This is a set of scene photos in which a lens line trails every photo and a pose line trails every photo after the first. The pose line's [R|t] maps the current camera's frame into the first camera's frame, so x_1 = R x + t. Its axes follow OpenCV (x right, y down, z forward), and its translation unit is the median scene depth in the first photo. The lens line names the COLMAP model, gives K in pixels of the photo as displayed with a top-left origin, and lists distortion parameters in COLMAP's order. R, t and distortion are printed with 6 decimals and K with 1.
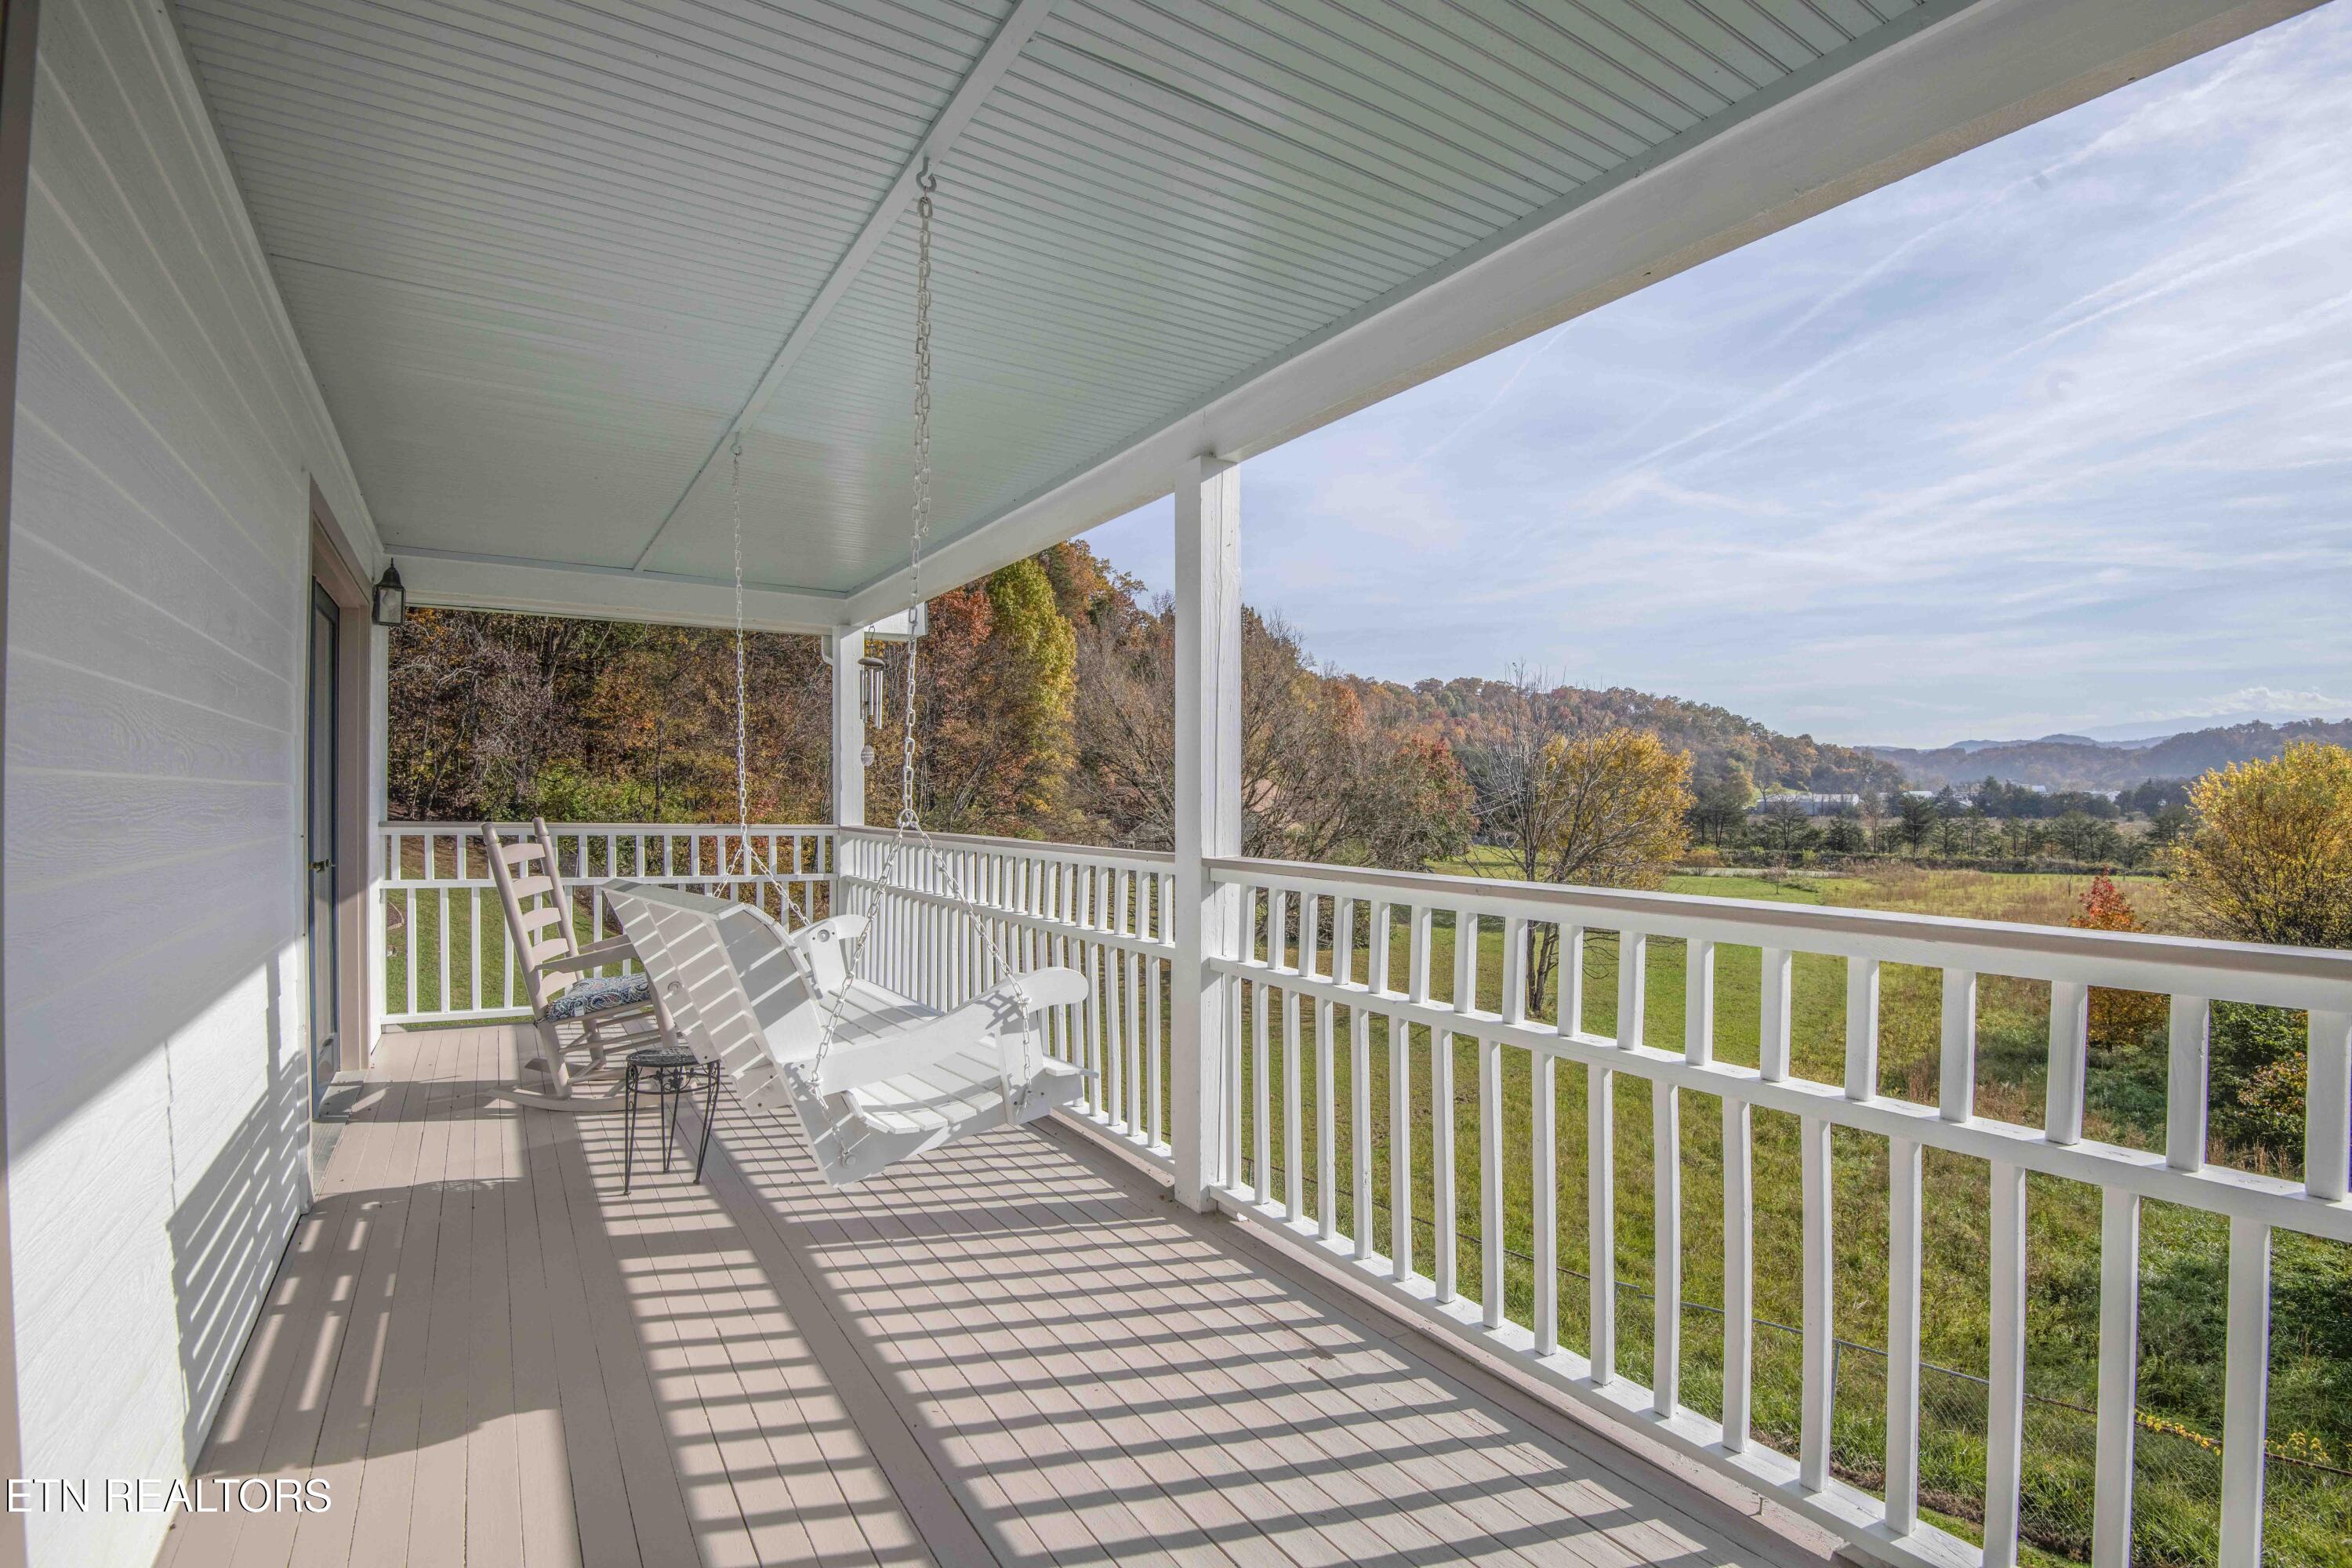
lens RADIAL K [[1086.5, 0, 1174.5], [0, 1086.5, 789.1], [0, 0, 1]] dist [-0.019247, -0.014476]
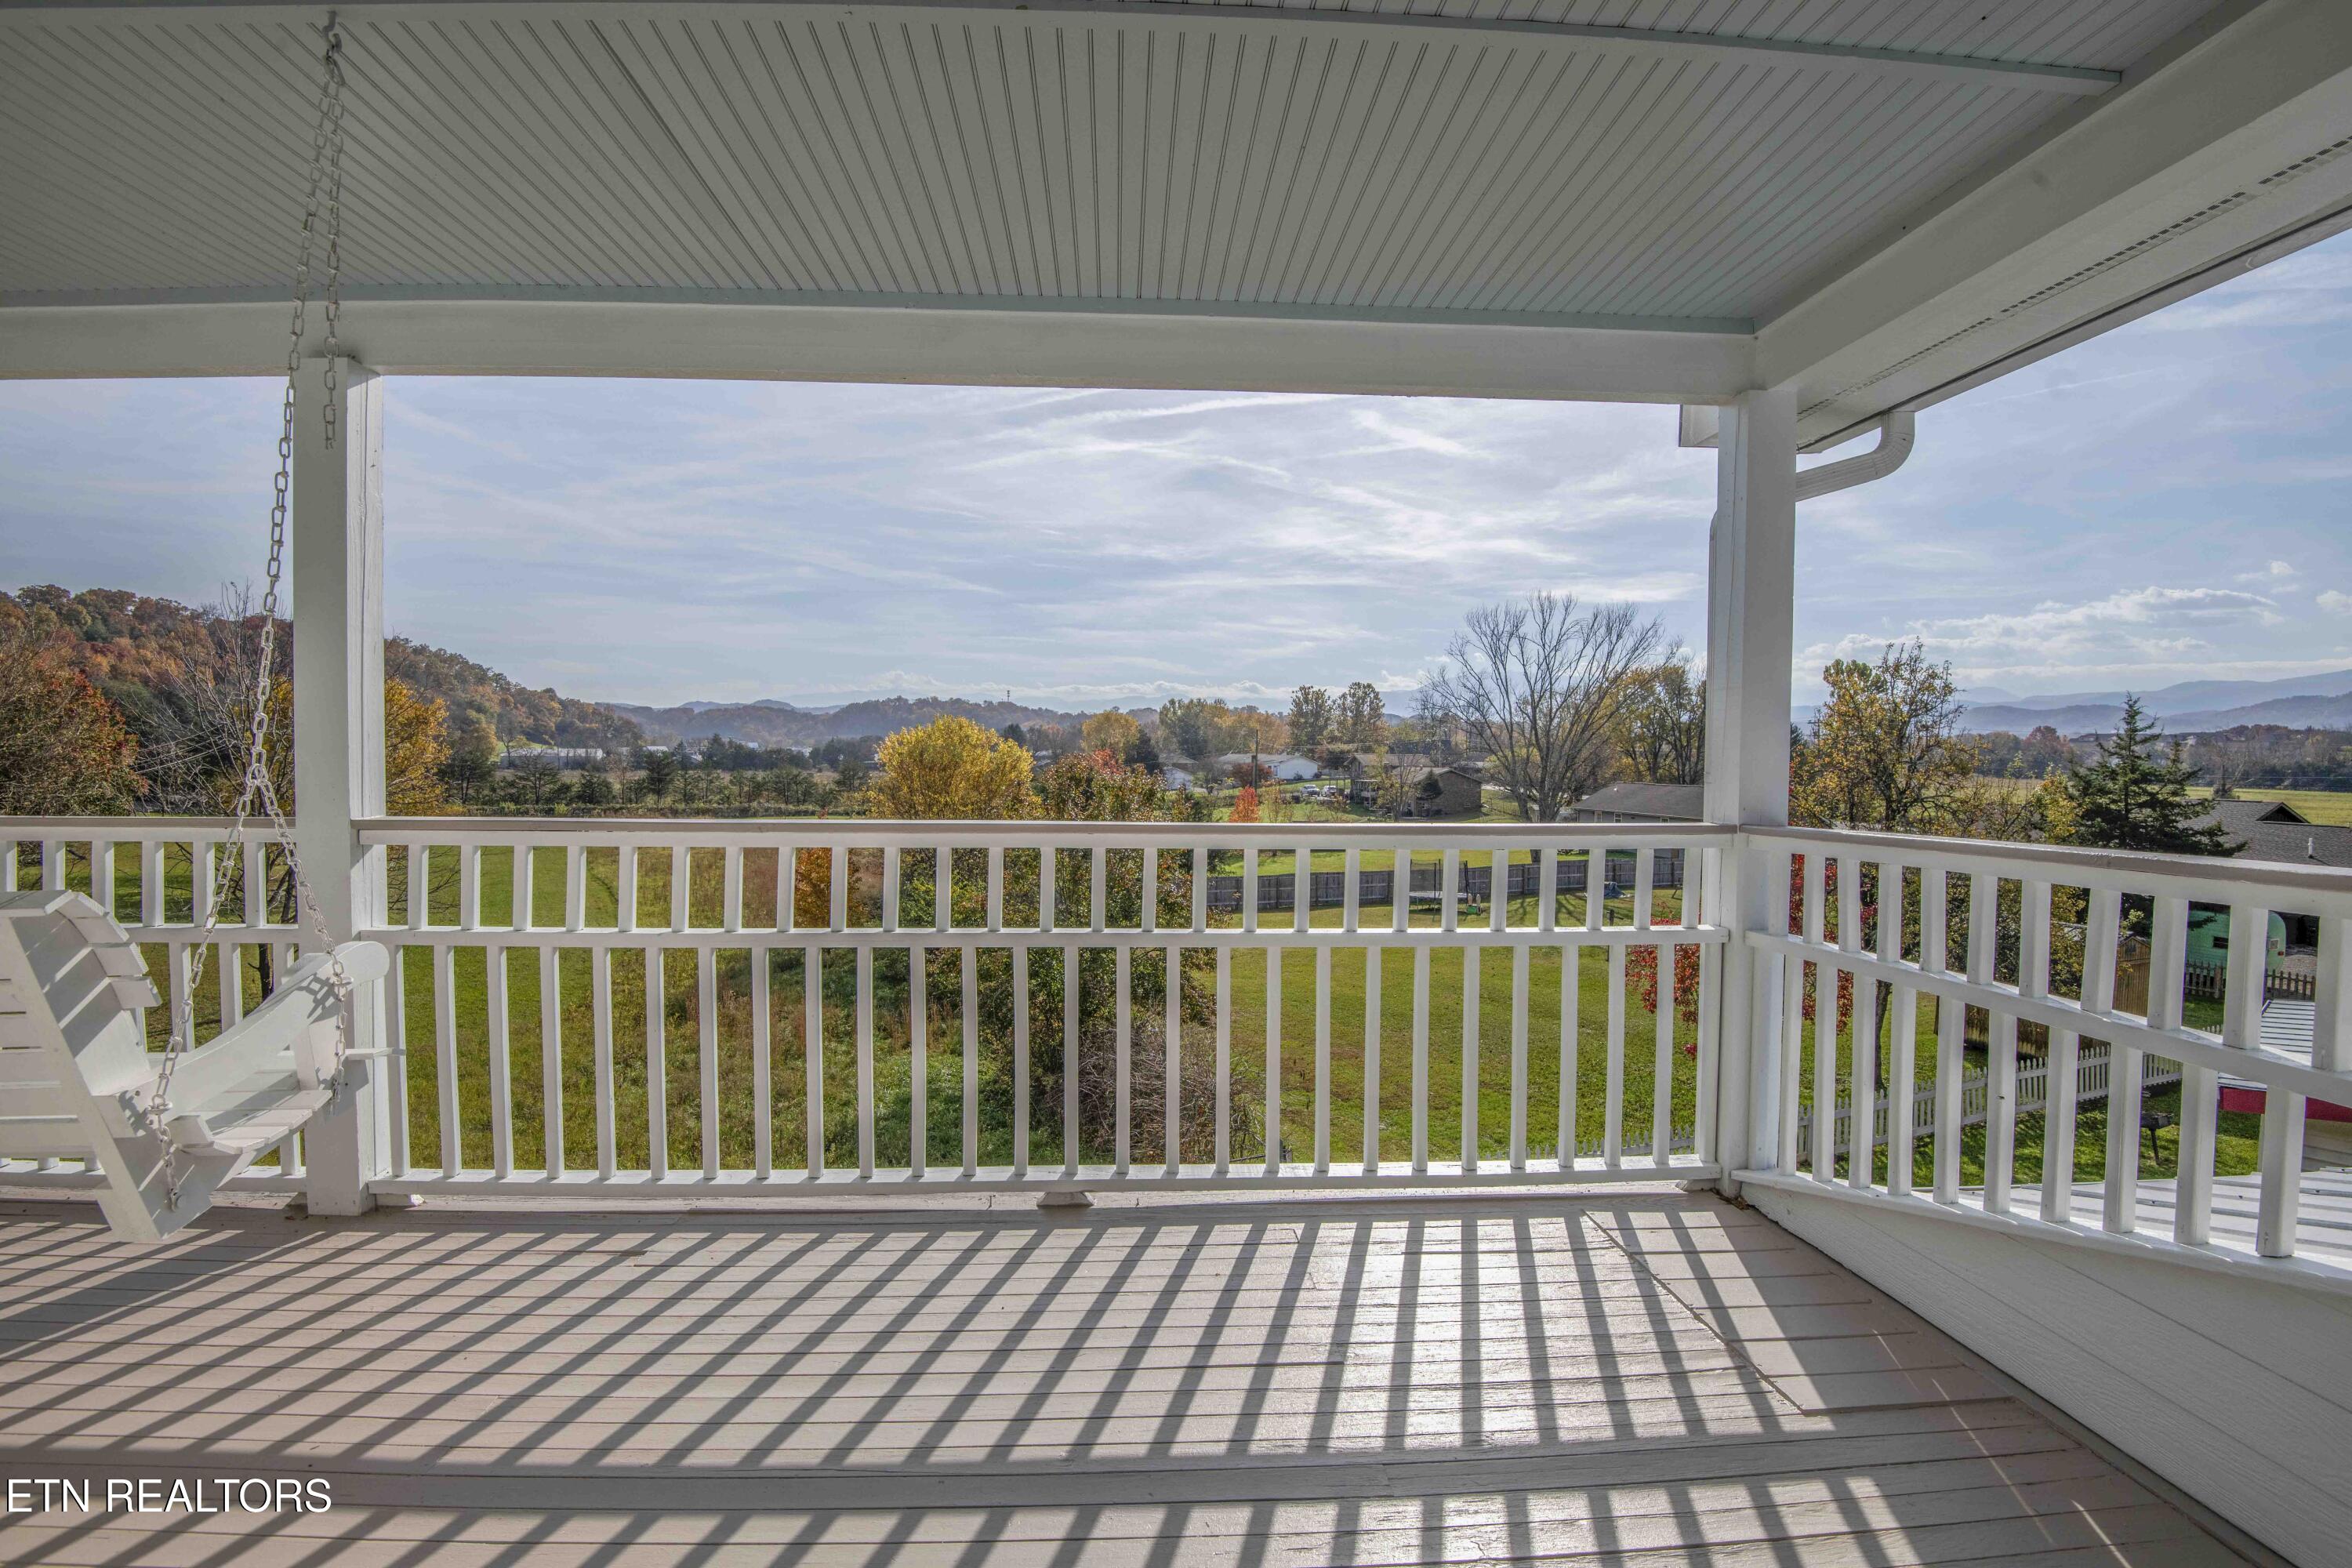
lens RADIAL K [[1086.5, 0, 1184.2], [0, 1086.5, 792.2], [0, 0, 1]] dist [-0.019247, -0.014476]
pose [[0.488400, -0.026911, 0.872205, -0.020556], [-0.012757, 0.999197, 0.037972, 0.000018], [-0.872527, -0.029672, 0.487664, -0.000608]]
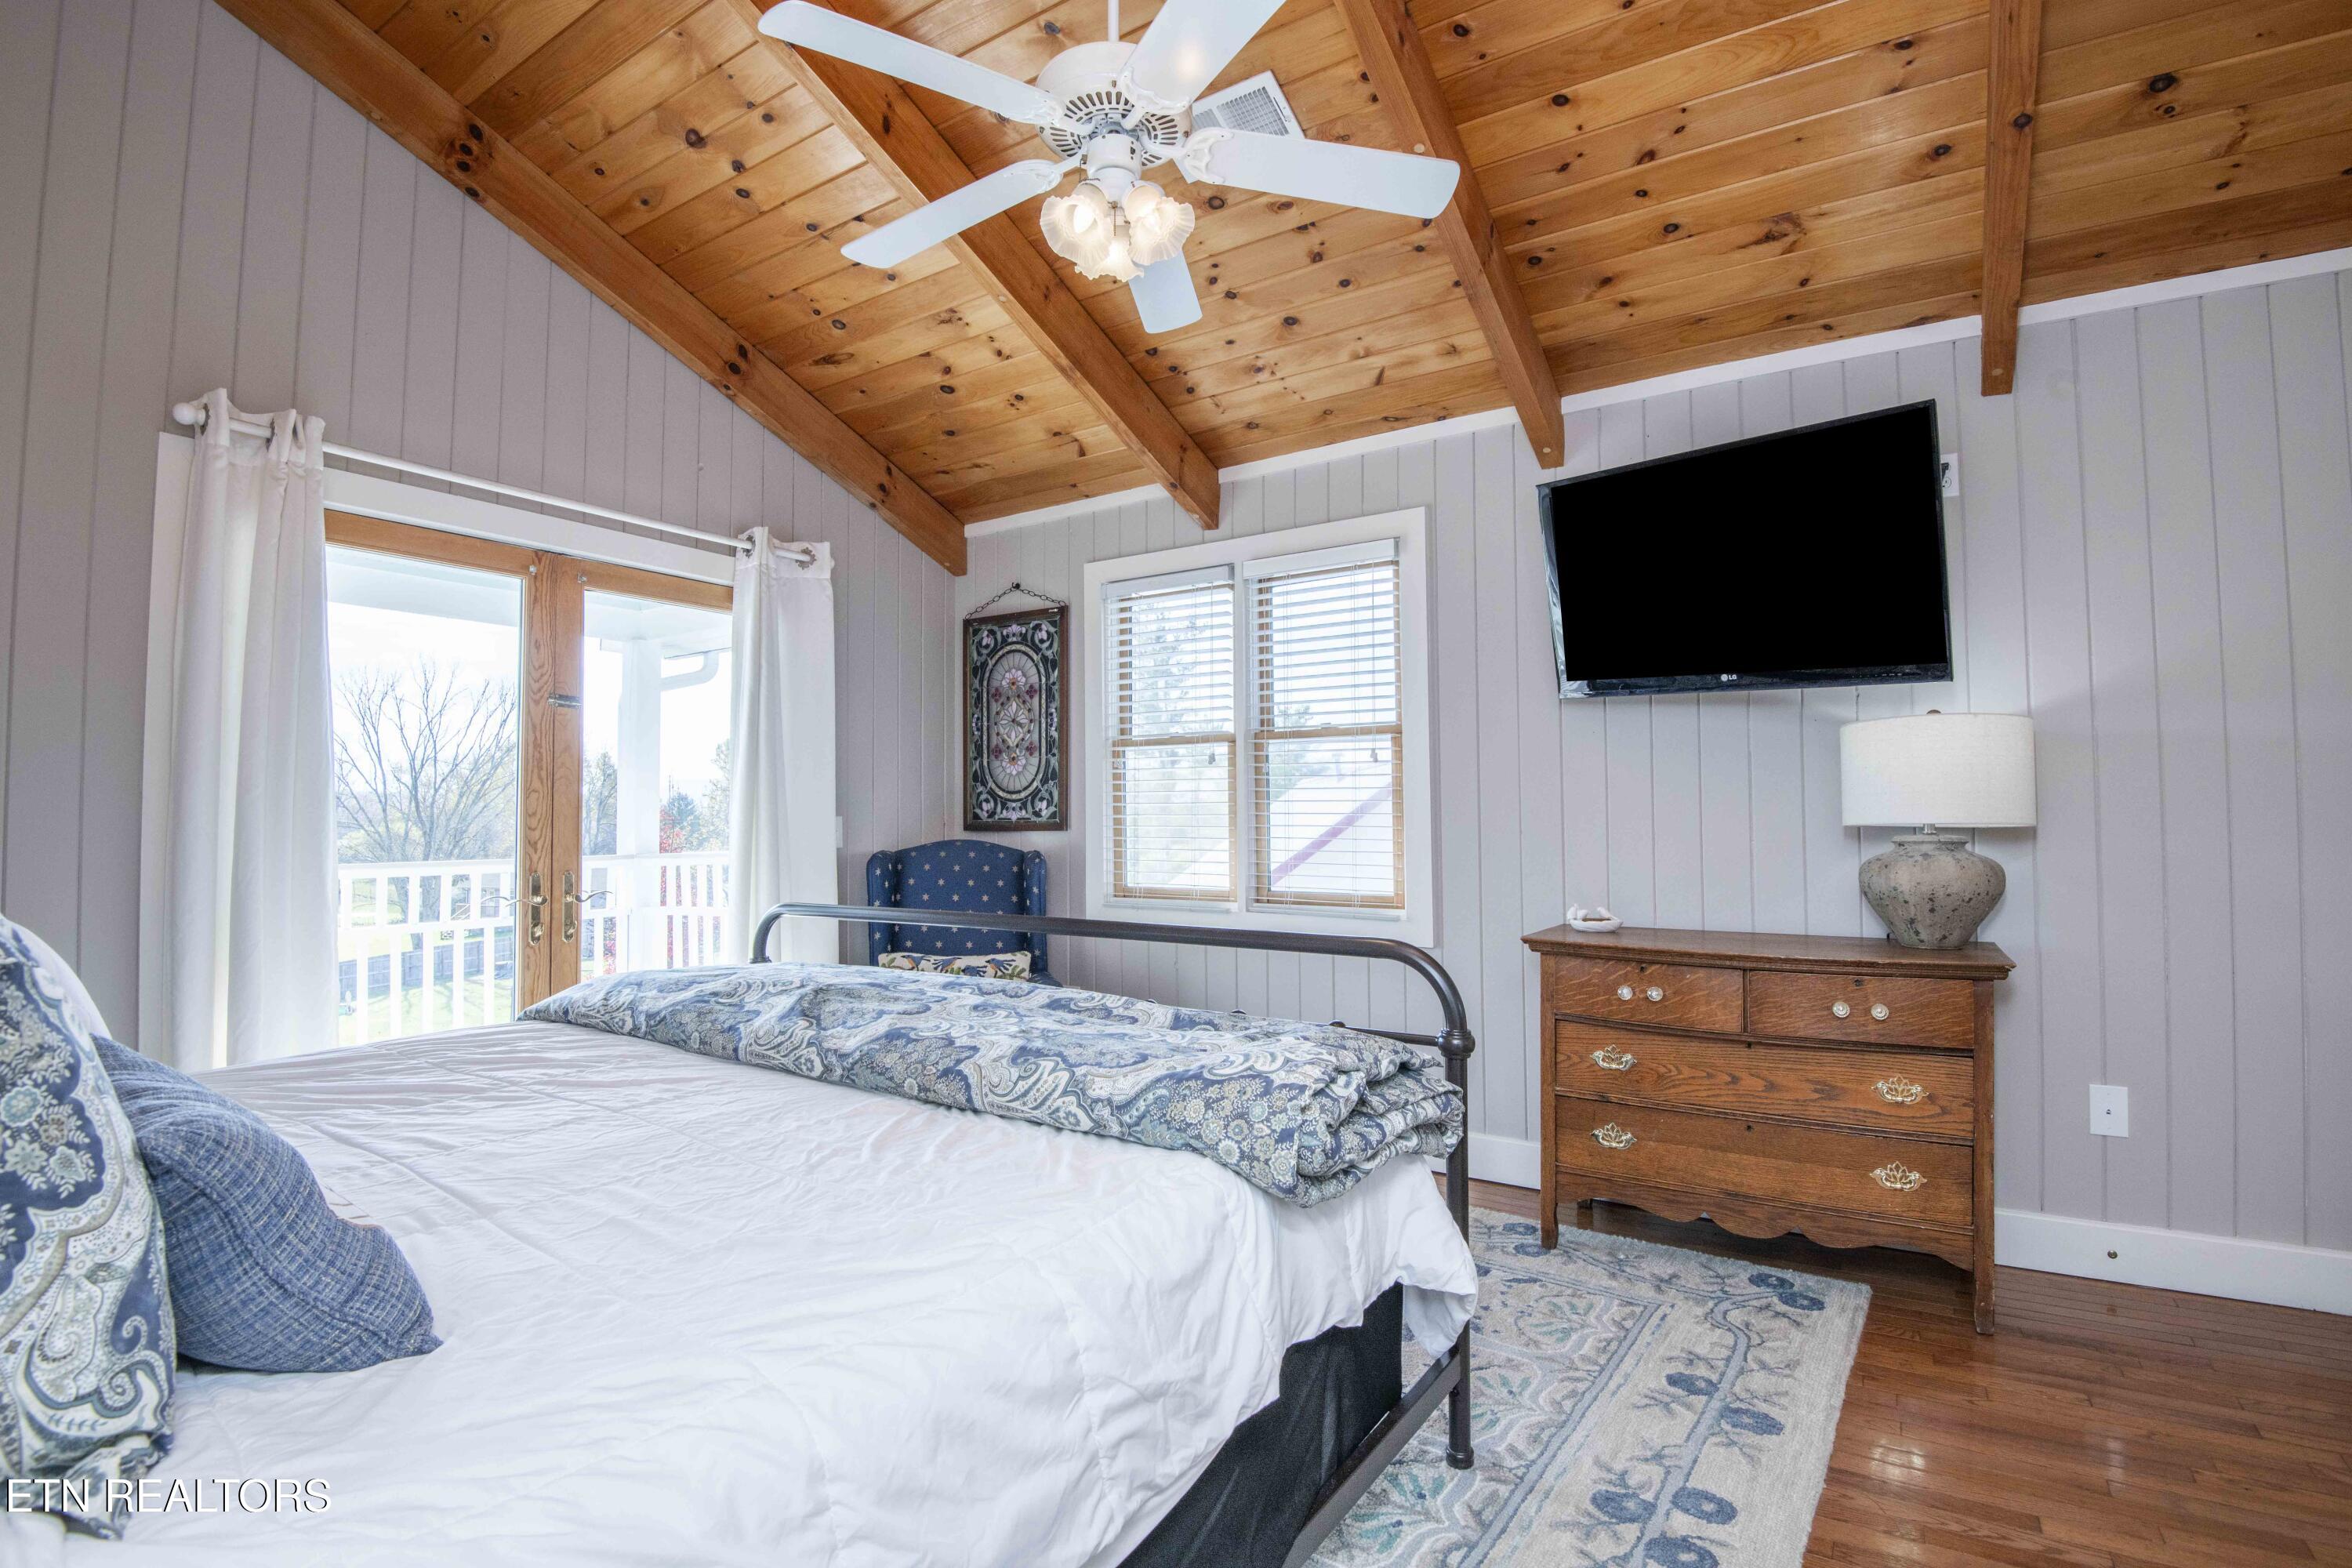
lens RADIAL K [[1086.5, 0, 1168.4], [0, 1086.5, 783.2], [0, 0, 1]] dist [-0.019247, -0.014476]
pose [[-0.407379, 0.039755, 0.912394, -0.137115], [0.004270, 0.999124, -0.041627, 0.001905], [-0.913249, -0.013062, -0.407192, -0.005612]]
